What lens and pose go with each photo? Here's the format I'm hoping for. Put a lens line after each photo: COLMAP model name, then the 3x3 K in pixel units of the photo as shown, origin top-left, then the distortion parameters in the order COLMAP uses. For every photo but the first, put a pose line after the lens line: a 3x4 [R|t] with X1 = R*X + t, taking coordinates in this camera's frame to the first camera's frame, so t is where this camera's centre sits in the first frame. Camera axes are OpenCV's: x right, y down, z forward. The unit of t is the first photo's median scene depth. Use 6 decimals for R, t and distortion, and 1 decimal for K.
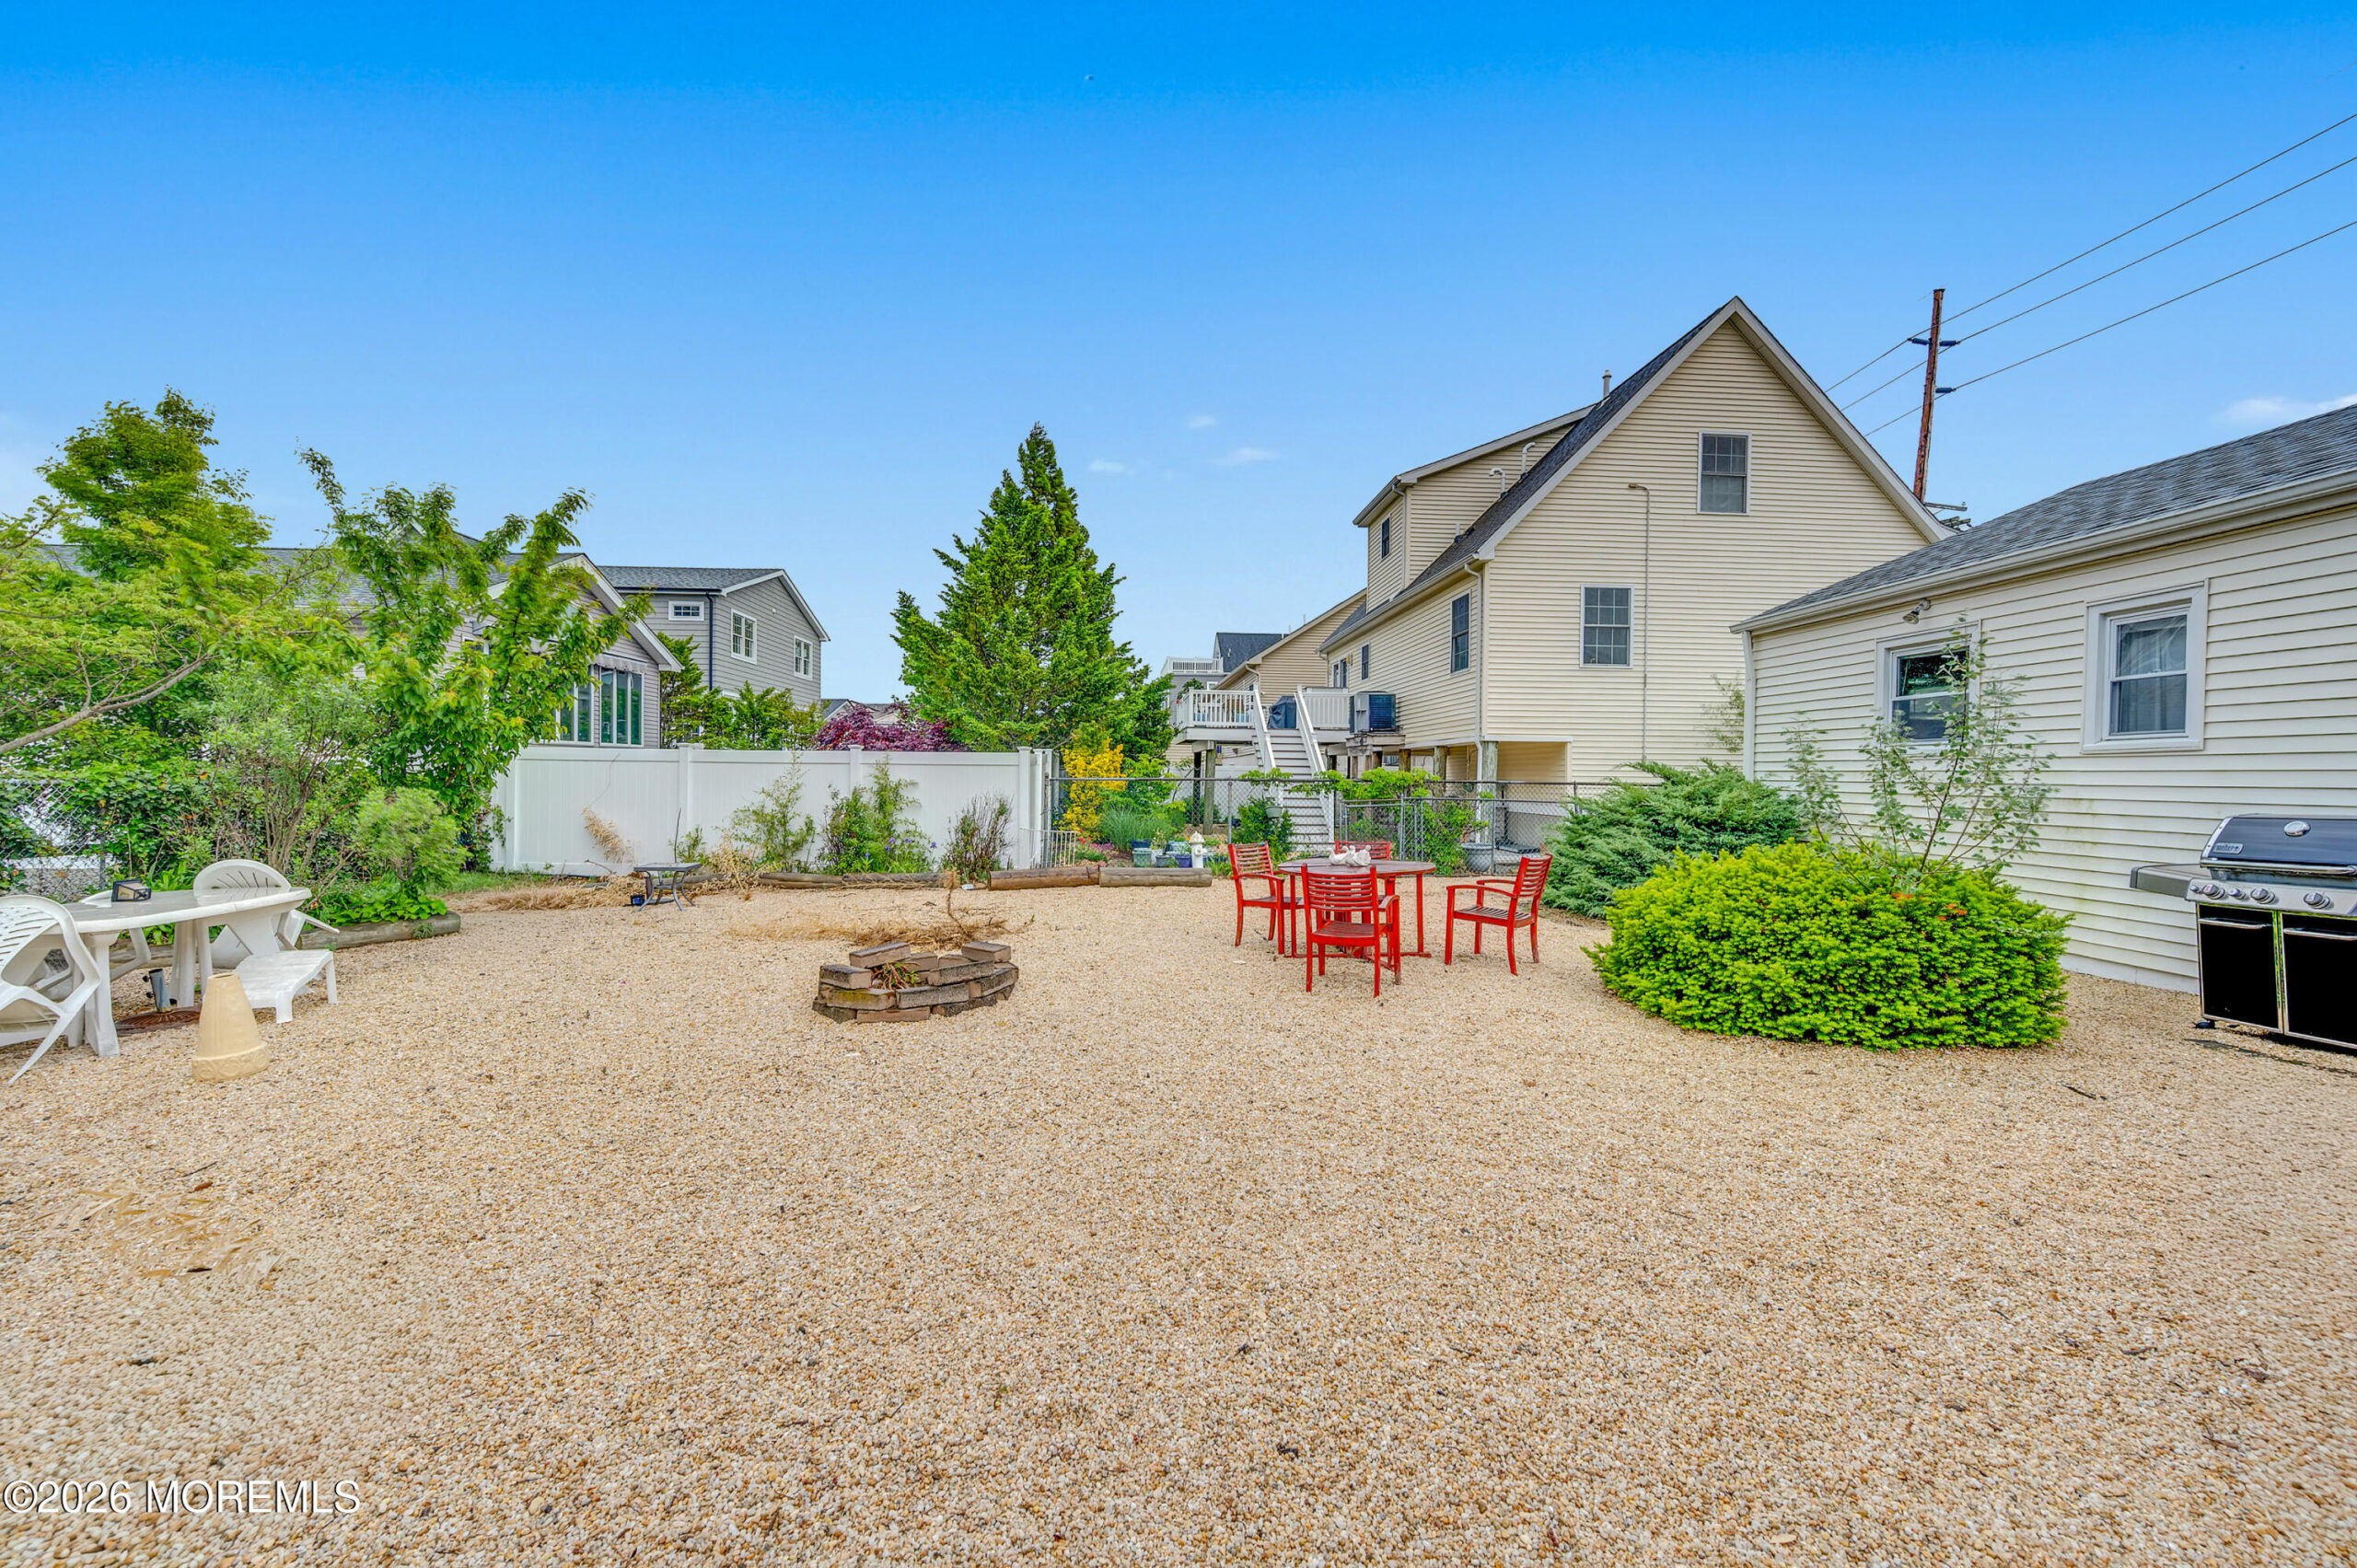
lens RADIAL K [[927.3, 0, 1180.6], [0, 927.3, 787.7], [0, 0, 1]] dist [-0.001261, -0.000581]
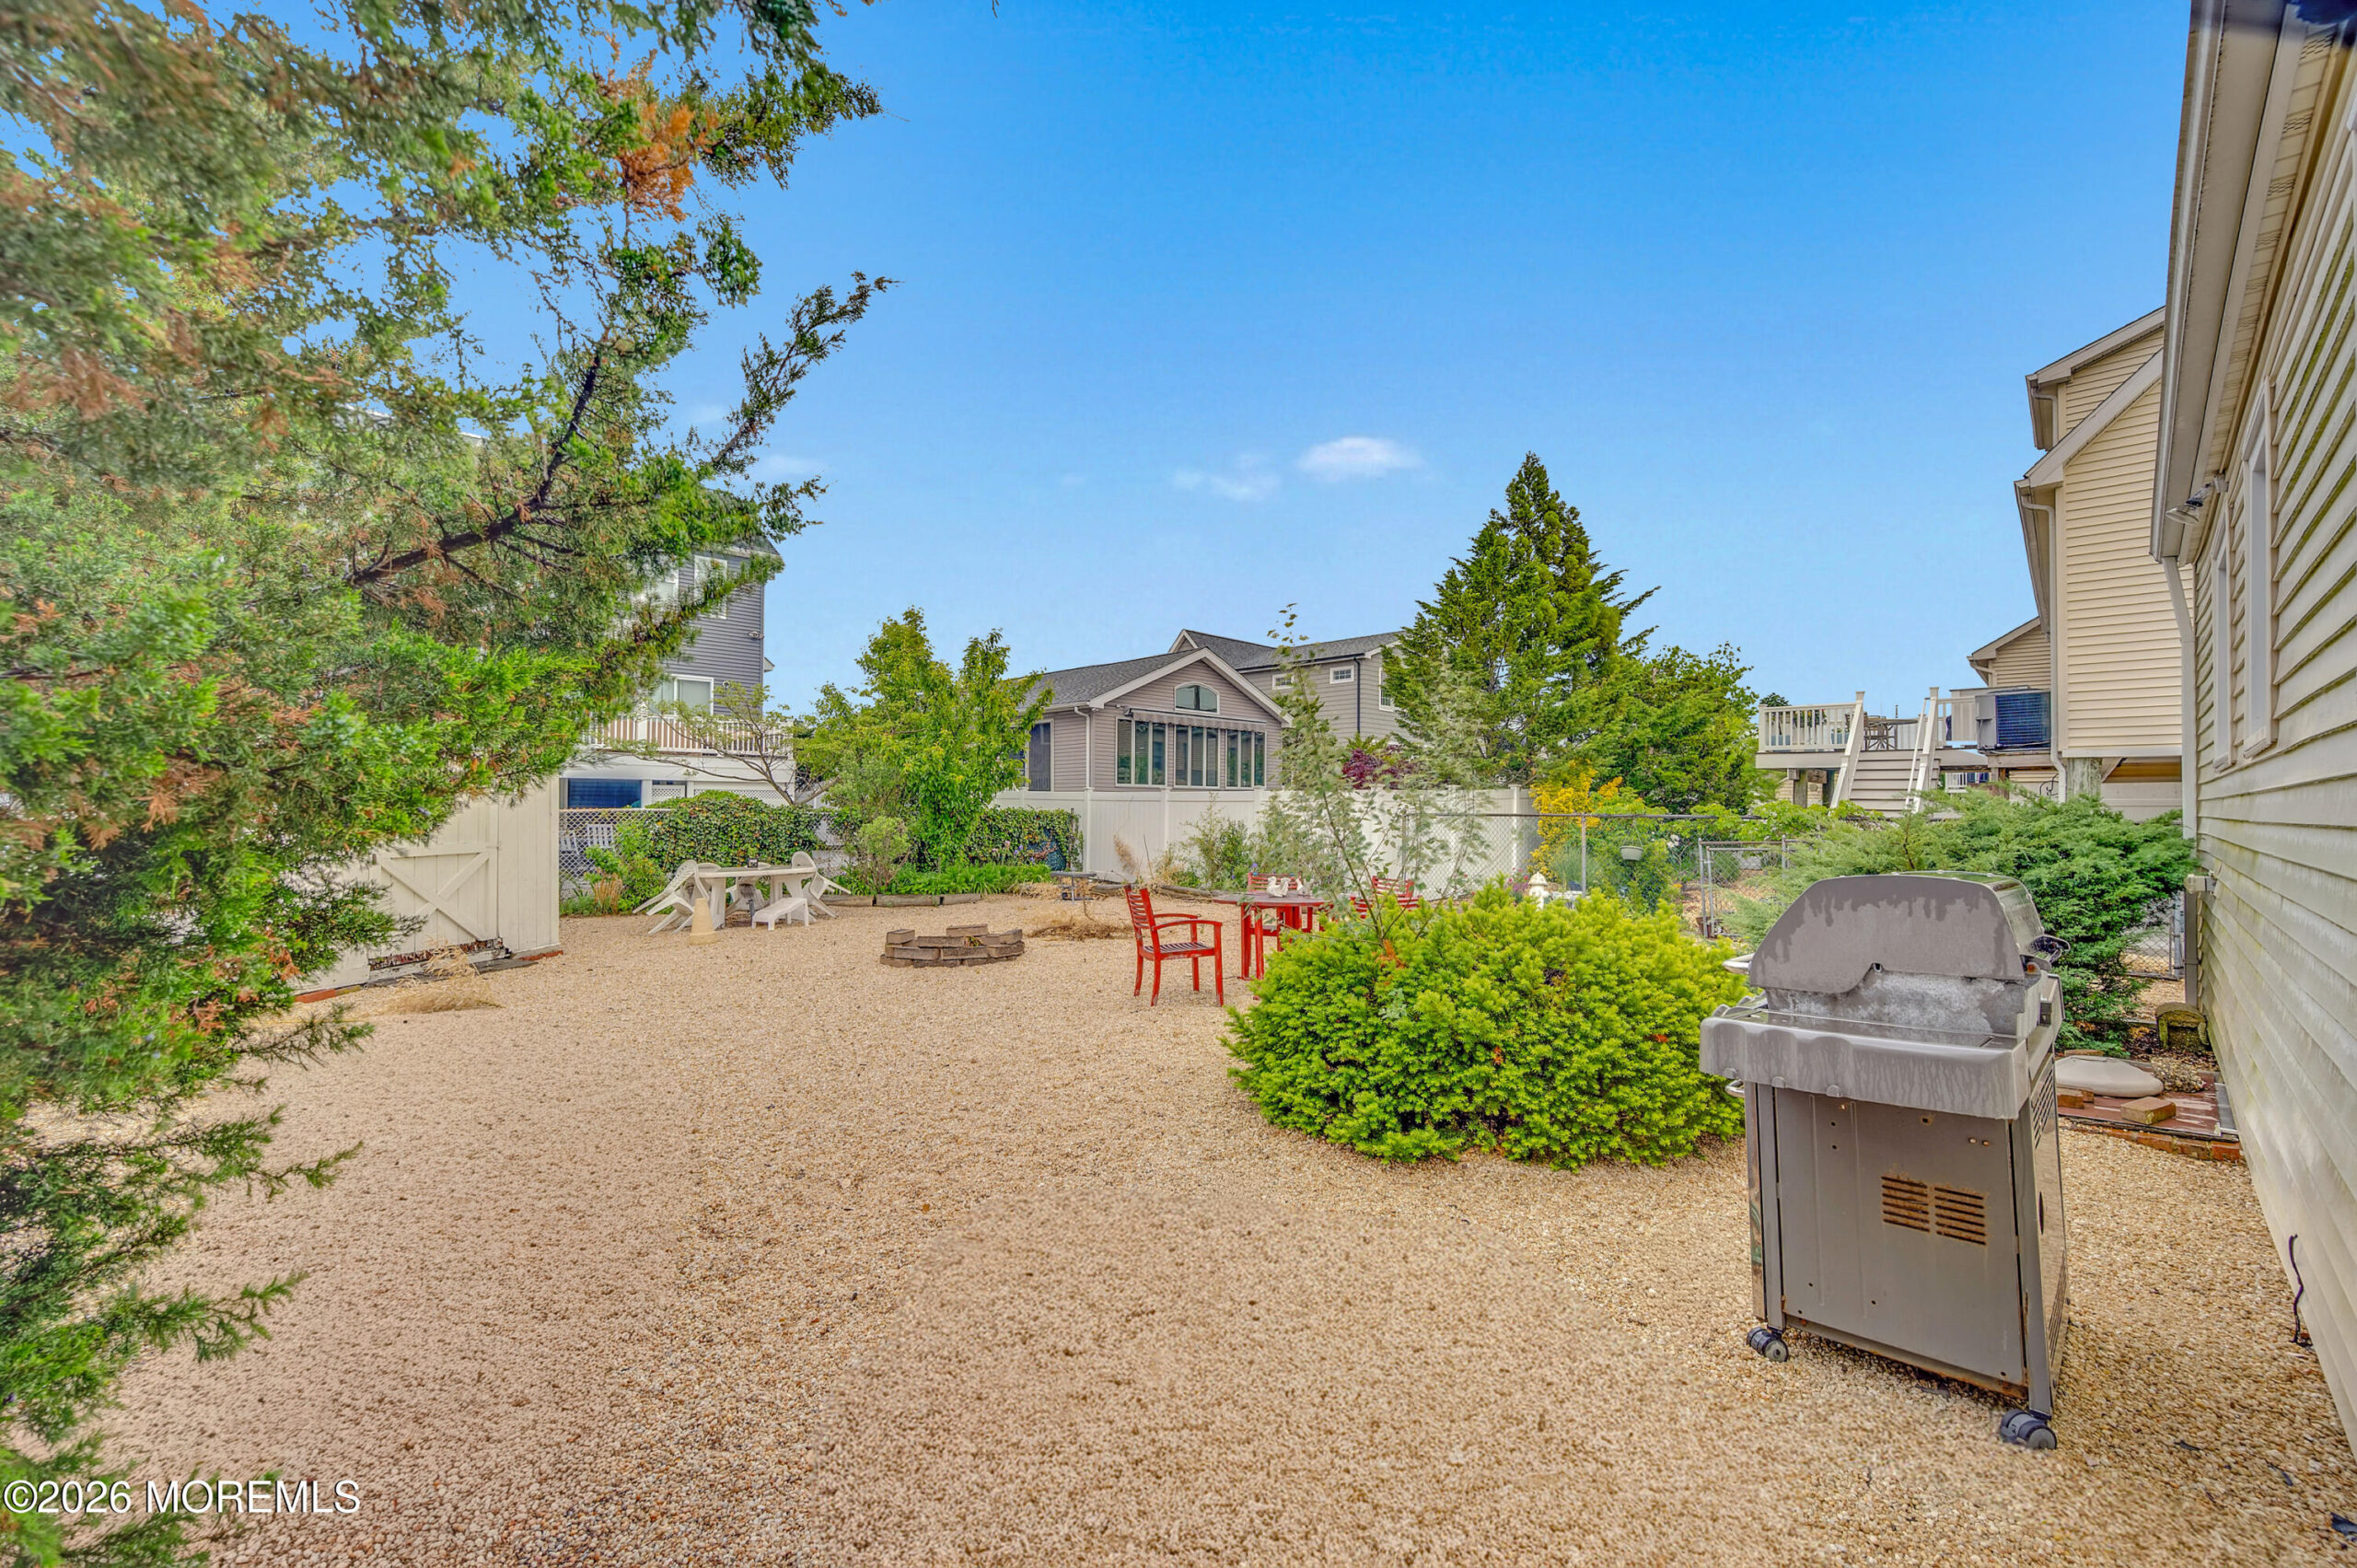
lens RADIAL K [[927.3, 0, 1180.6], [0, 927.3, 787.7], [0, 0, 1]] dist [-0.001261, -0.000581]
pose [[0.655910, -0.018384, -0.754615, 0.407323], [-0.012531, 0.999300, -0.035237, -0.000520], [0.754735, 0.032569, 0.655220, 0.114361]]
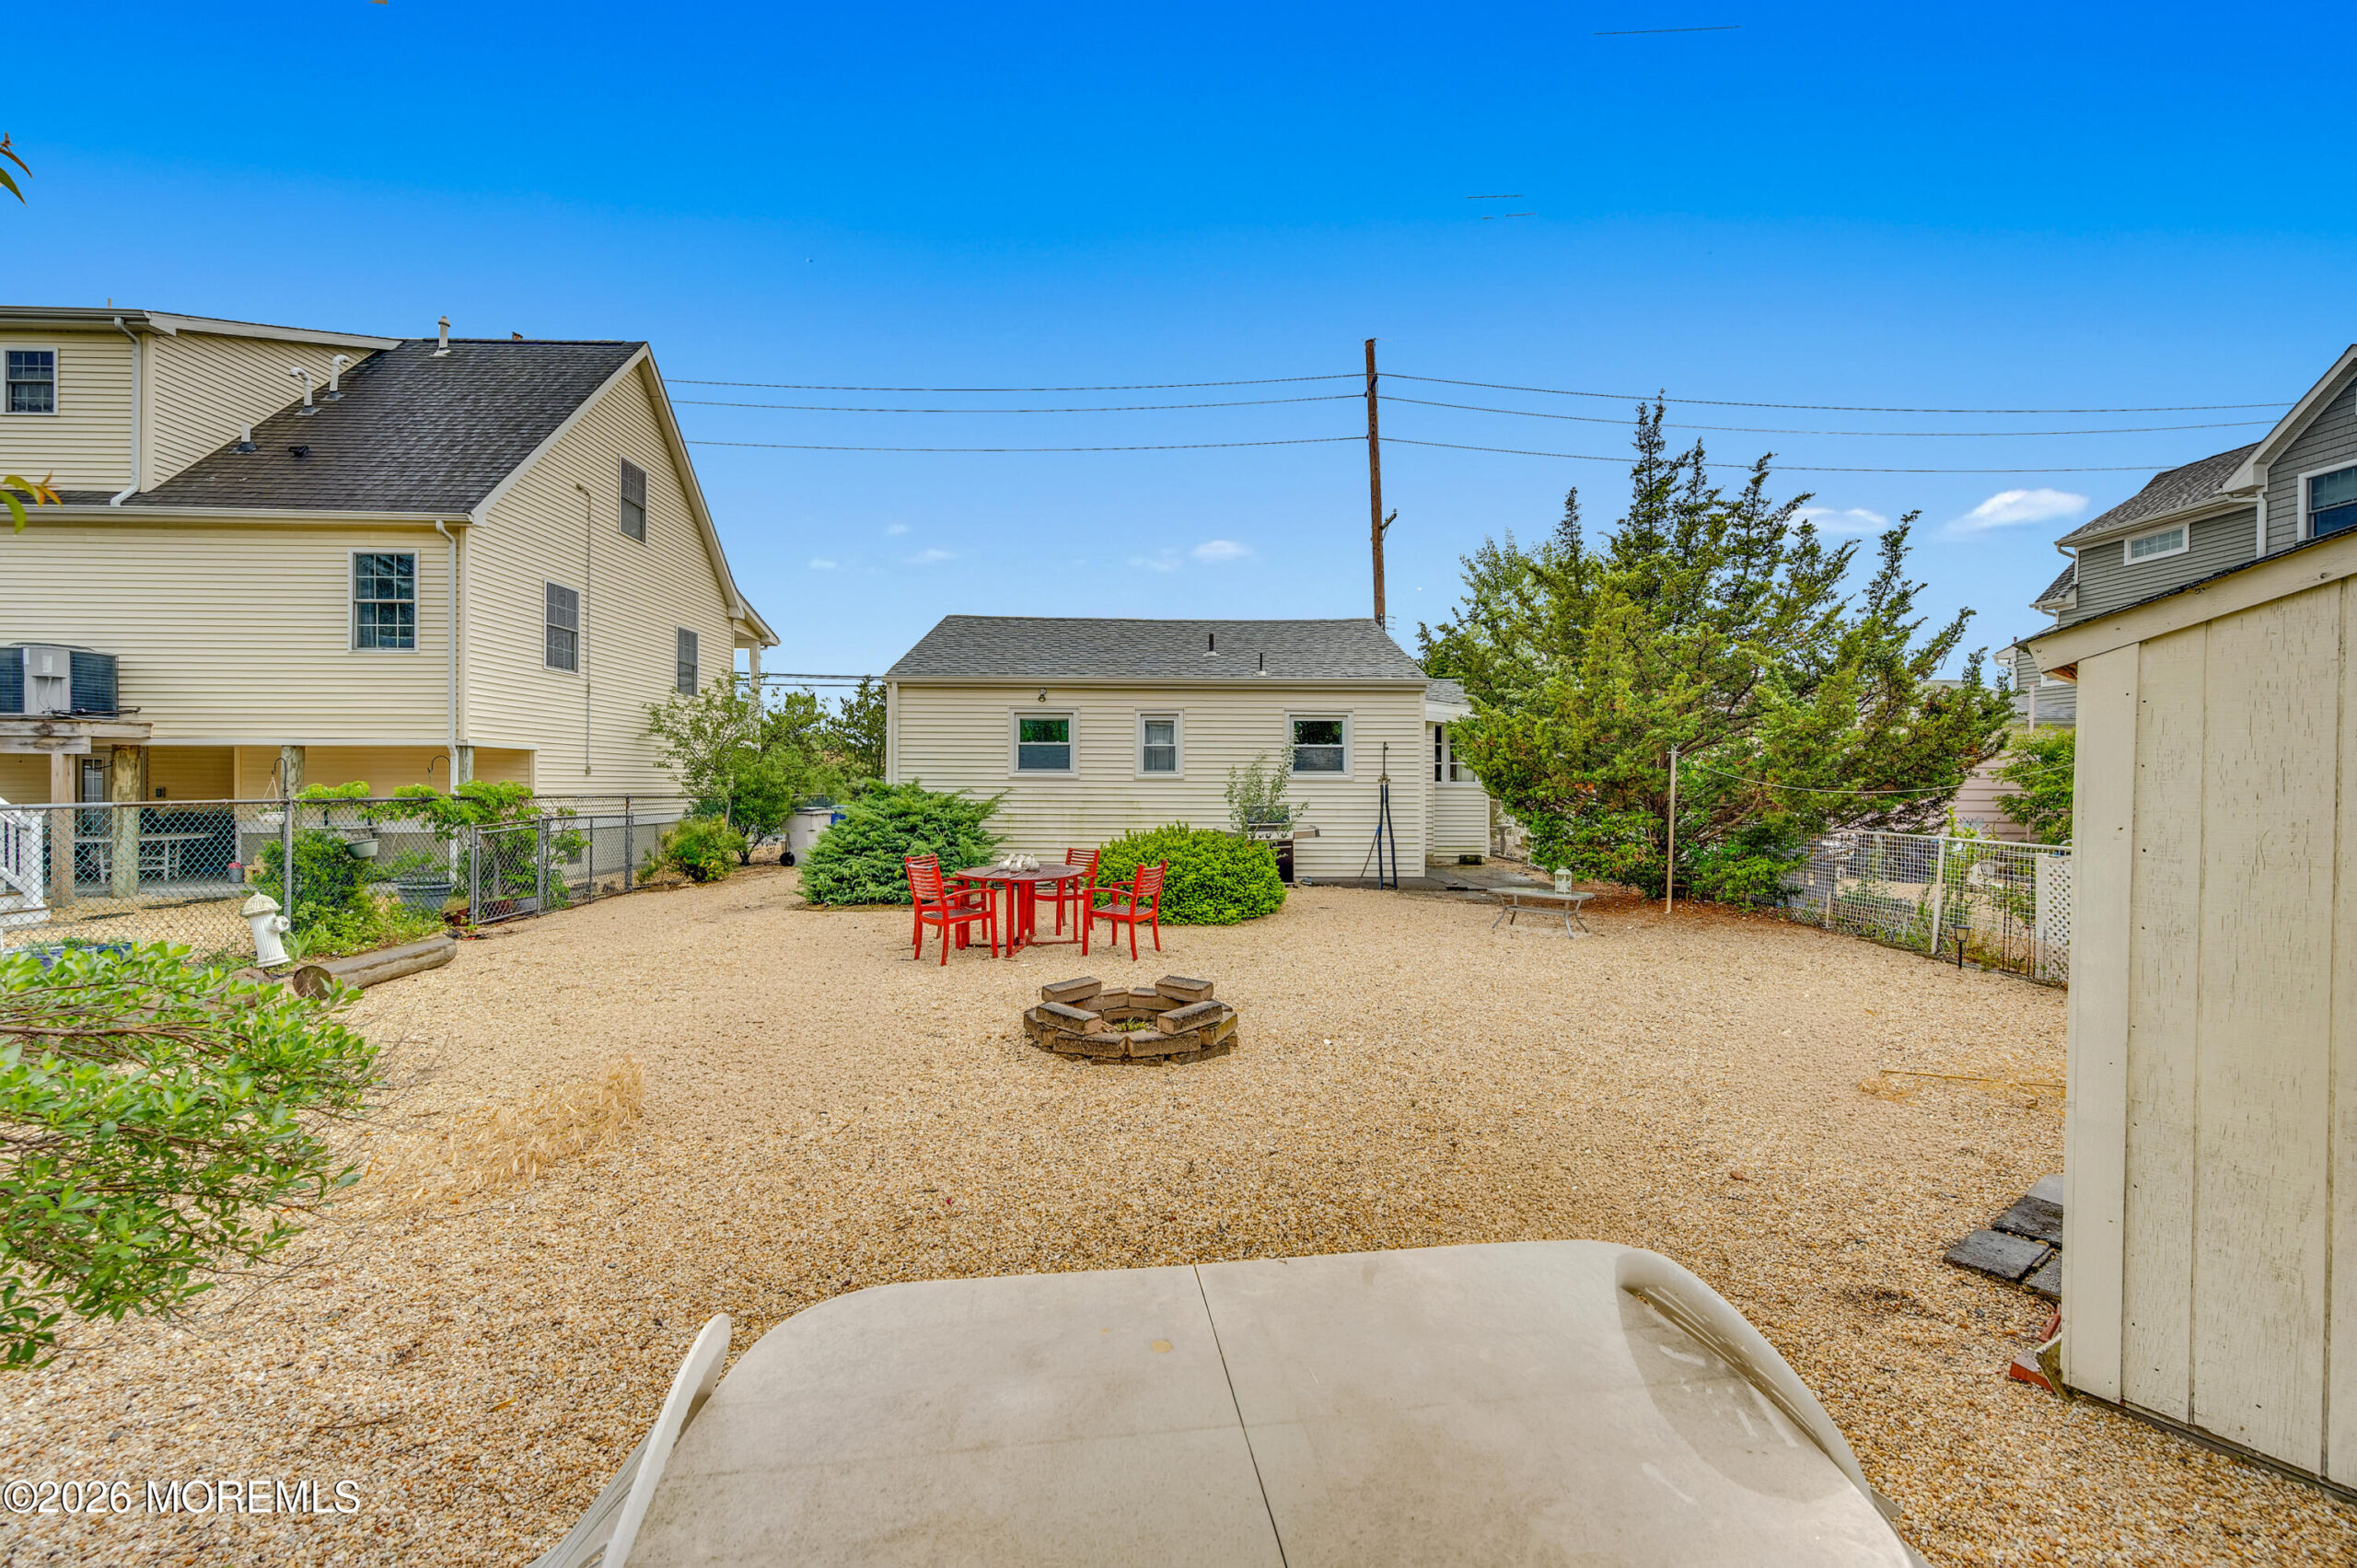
lens RADIAL K [[927.3, 0, 1180.6], [0, 927.3, 787.7], [0, 0, 1]] dist [-0.001261, -0.000581]
pose [[0.032139, -0.006856, 0.999460, -0.455081], [0.008913, 0.999939, 0.006573, -0.013950], [-0.999444, 0.008697, 0.032198, 0.346523]]
